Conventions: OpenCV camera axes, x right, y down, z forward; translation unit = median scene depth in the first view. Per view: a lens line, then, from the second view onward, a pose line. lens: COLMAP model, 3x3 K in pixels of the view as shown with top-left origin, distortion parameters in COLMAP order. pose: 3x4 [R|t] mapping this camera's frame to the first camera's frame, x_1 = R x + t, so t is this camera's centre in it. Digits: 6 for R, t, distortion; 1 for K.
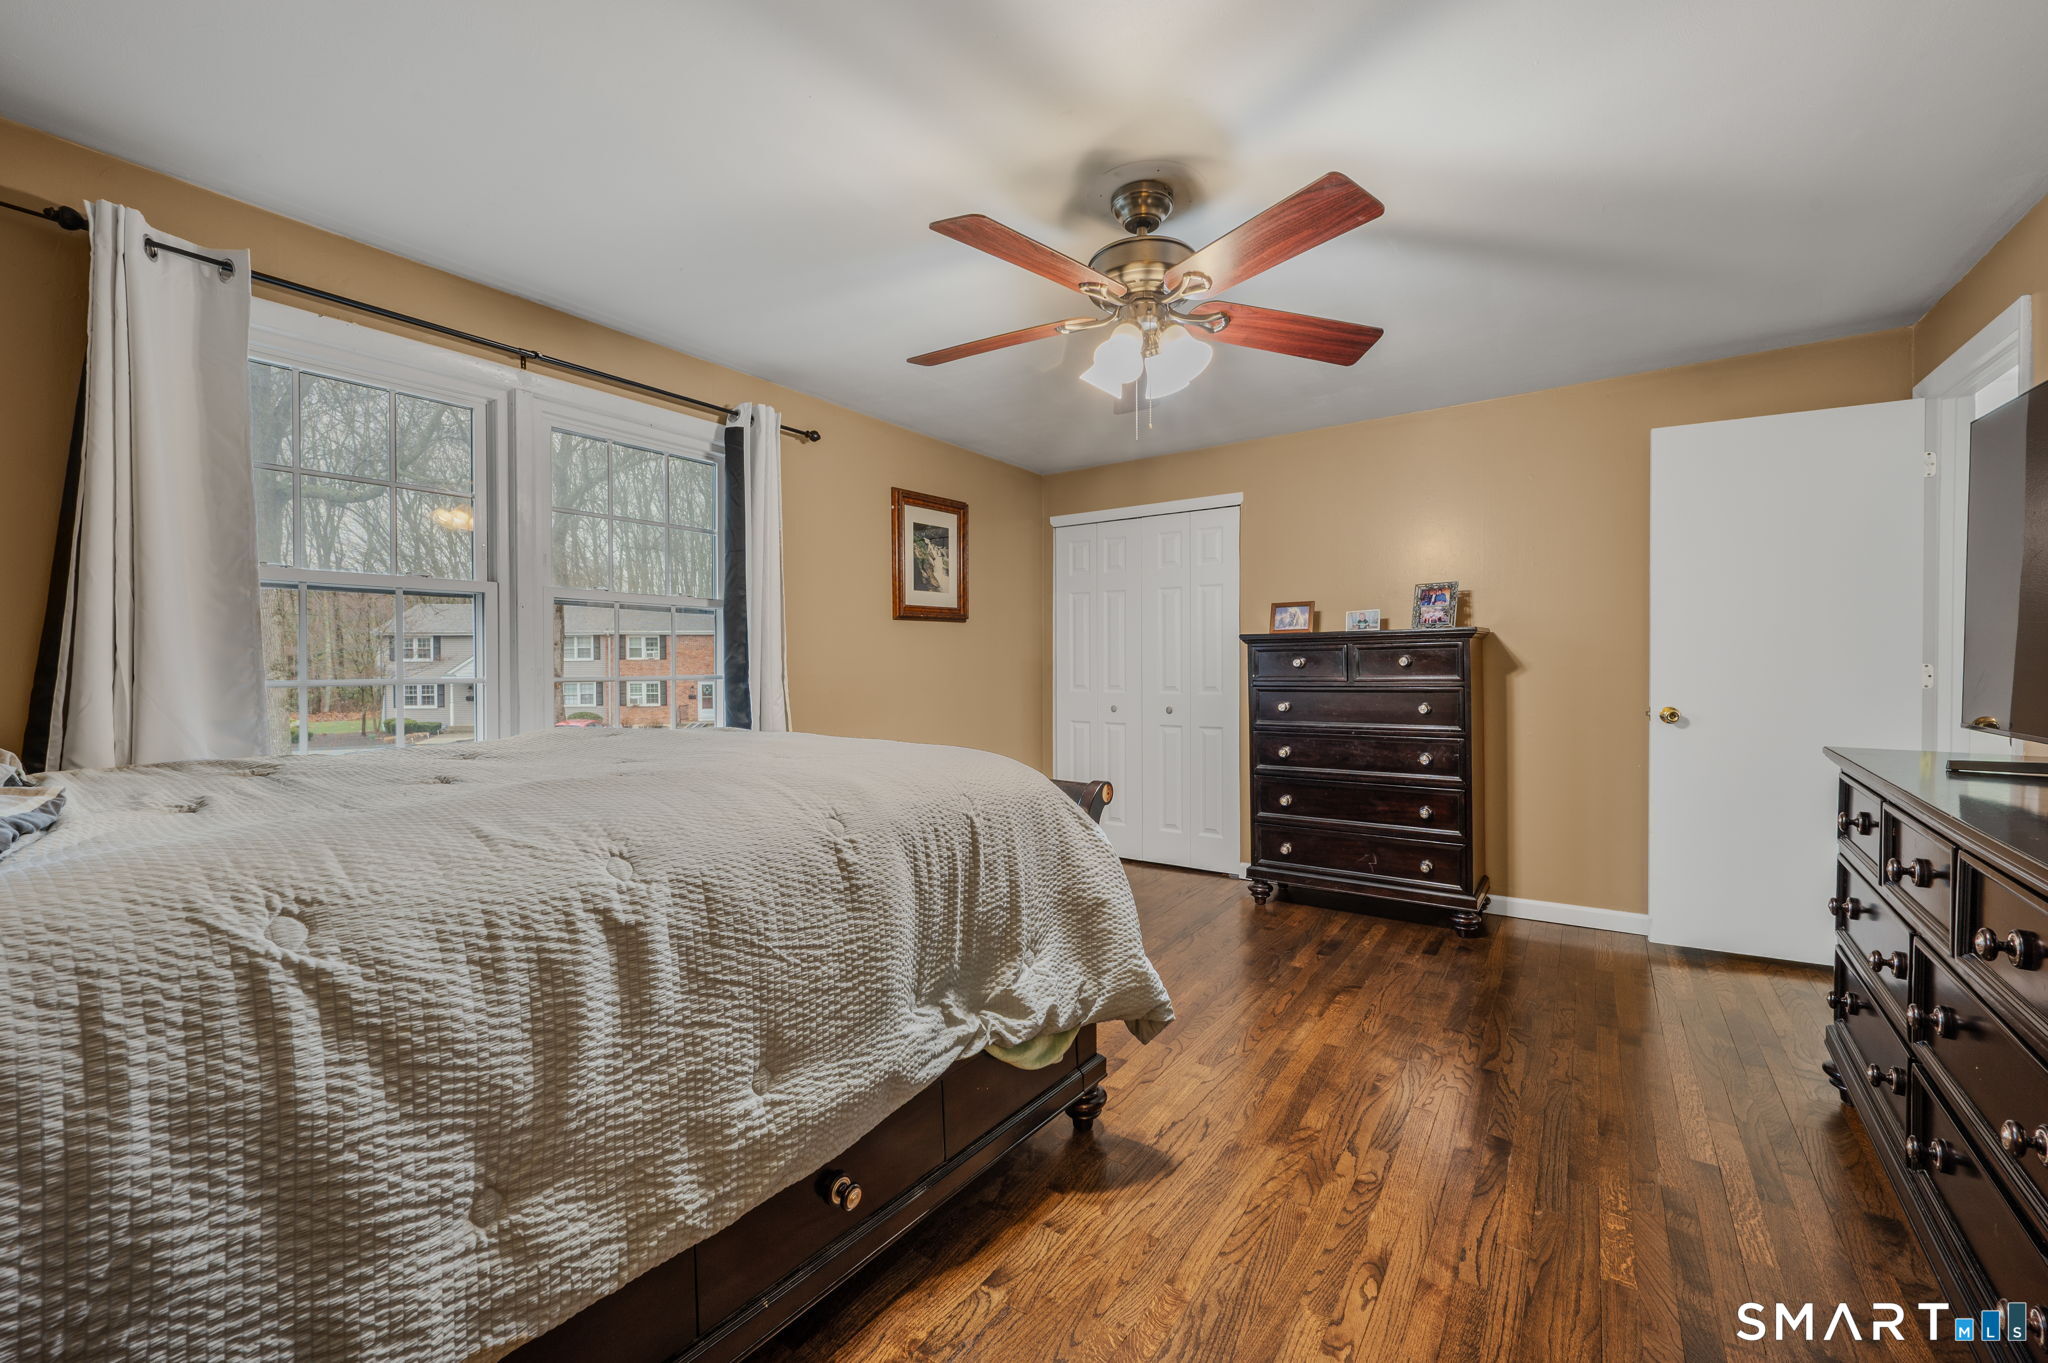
lens RADIAL K [[833.6, 0, 1024.0], [0, 833.6, 681.5], [0, 0, 1]] dist [0.002286, 0.000164]
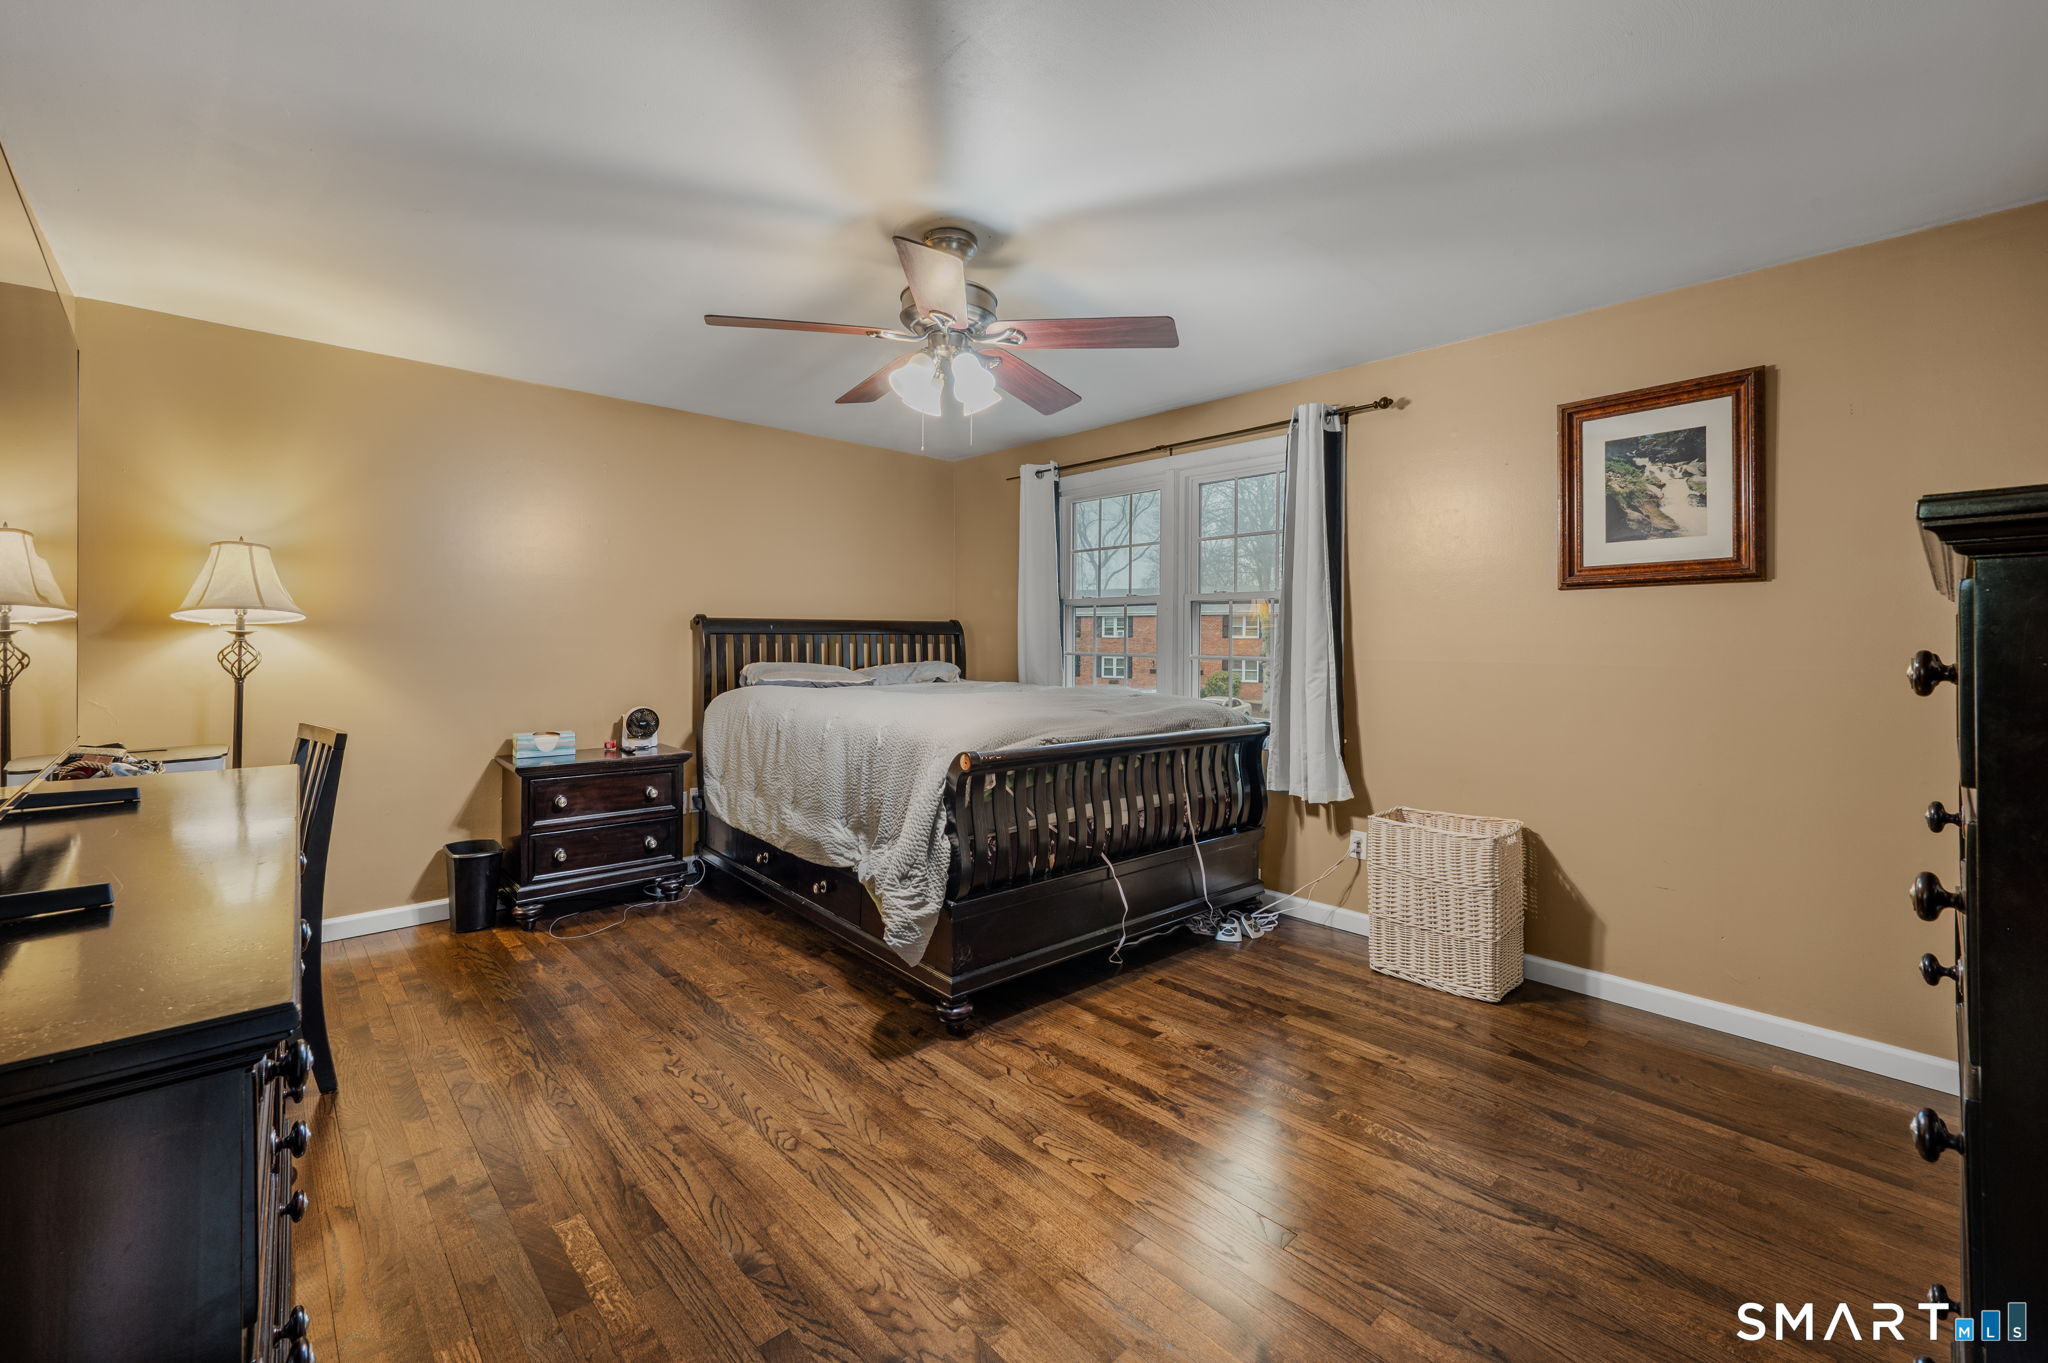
lens RADIAL K [[840.2, 0, 1027.4], [0, 840.2, 651.5], [0, 0, 1]] dist [-0.000735, -0.000067]
pose [[-0.211424, 0.015018, -0.977279, 0.640377], [-0.027503, 0.999395, 0.021308, -0.023452], [0.977007, 0.031383, -0.210883, 0.699054]]
